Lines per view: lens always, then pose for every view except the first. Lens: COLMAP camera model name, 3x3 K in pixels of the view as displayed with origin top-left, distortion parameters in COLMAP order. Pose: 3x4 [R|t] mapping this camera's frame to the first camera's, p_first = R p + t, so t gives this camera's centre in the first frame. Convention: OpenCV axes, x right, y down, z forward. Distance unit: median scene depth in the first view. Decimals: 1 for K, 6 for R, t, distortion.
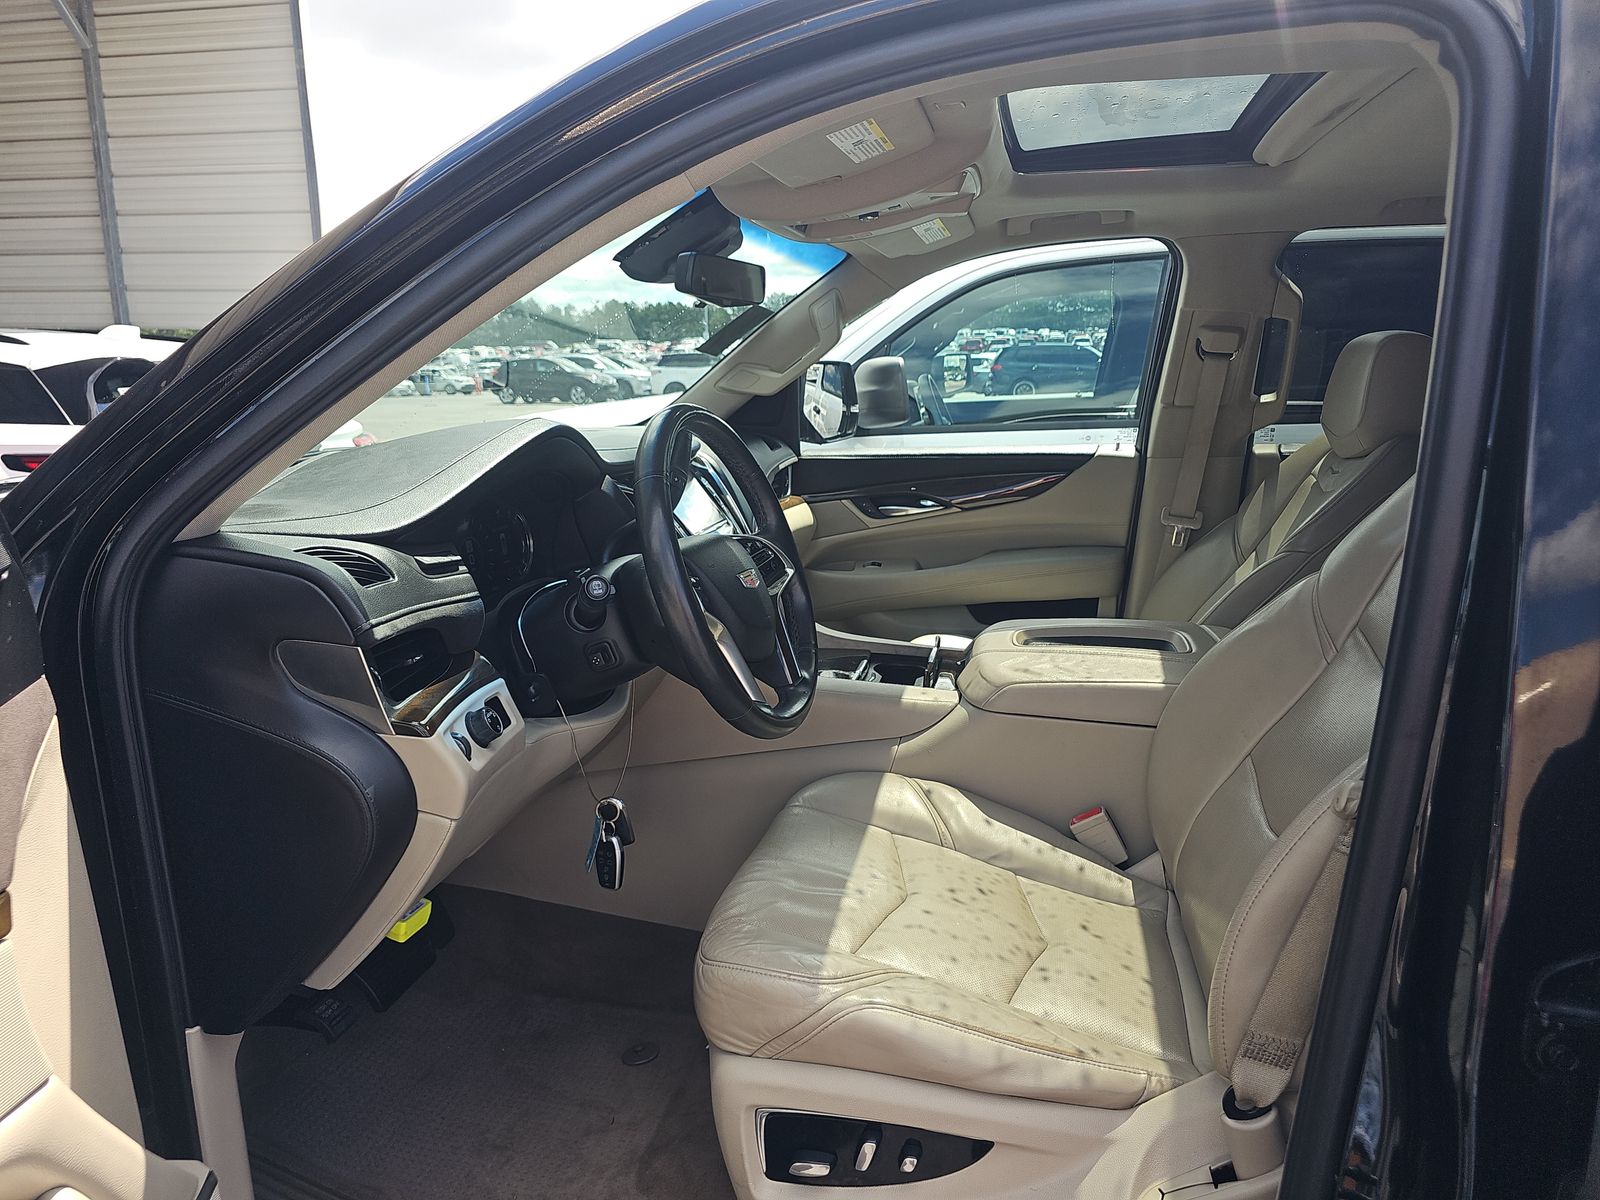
lens RADIAL K [[1067.0, 0, 781.1], [0, 1067.0, 605.4], [0, 0, 1]] dist [0.042755, -0.043981]
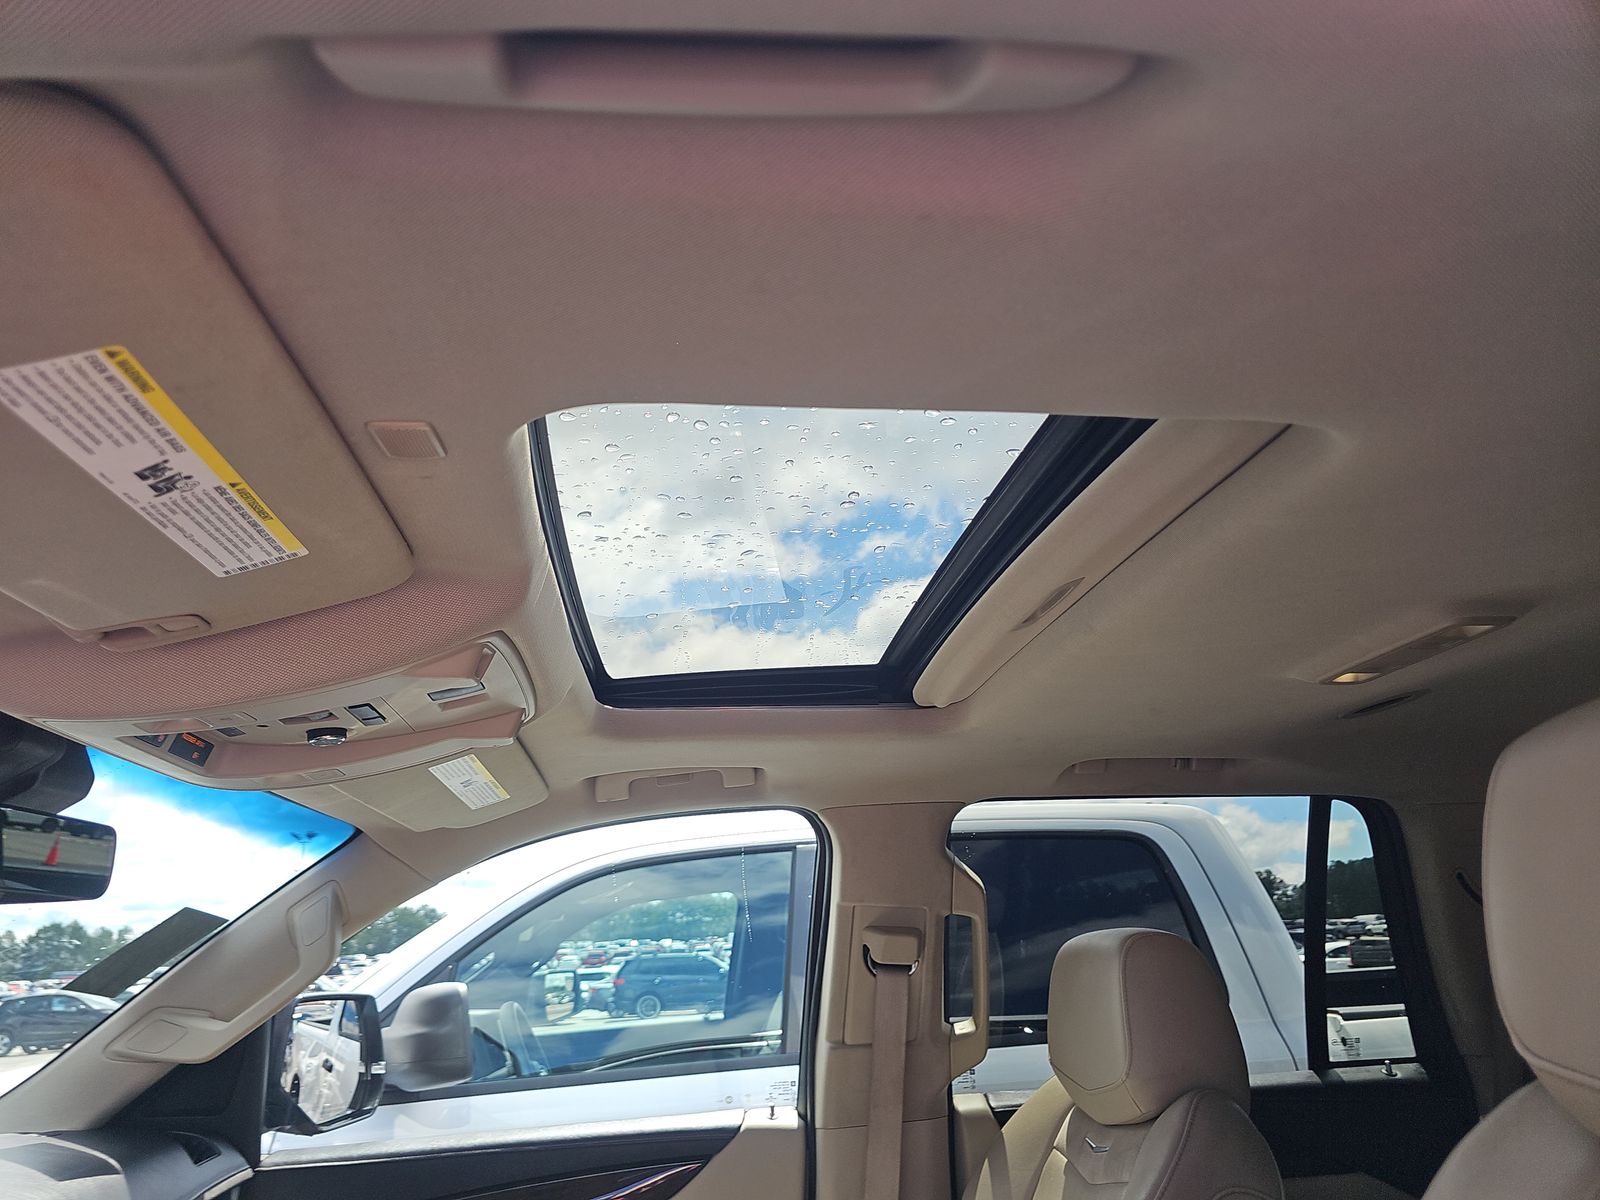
lens RADIAL K [[1067.0, 0, 781.1], [0, 1067.0, 605.4], [0, 0, 1]] dist [0.042755, -0.043981]
pose [[0.943919, 0.074783, 0.321597, 0.062142], [0.106339, 0.853260, -0.510528, -0.058245], [-0.312585, 0.516096, 0.797456, 0.233314]]
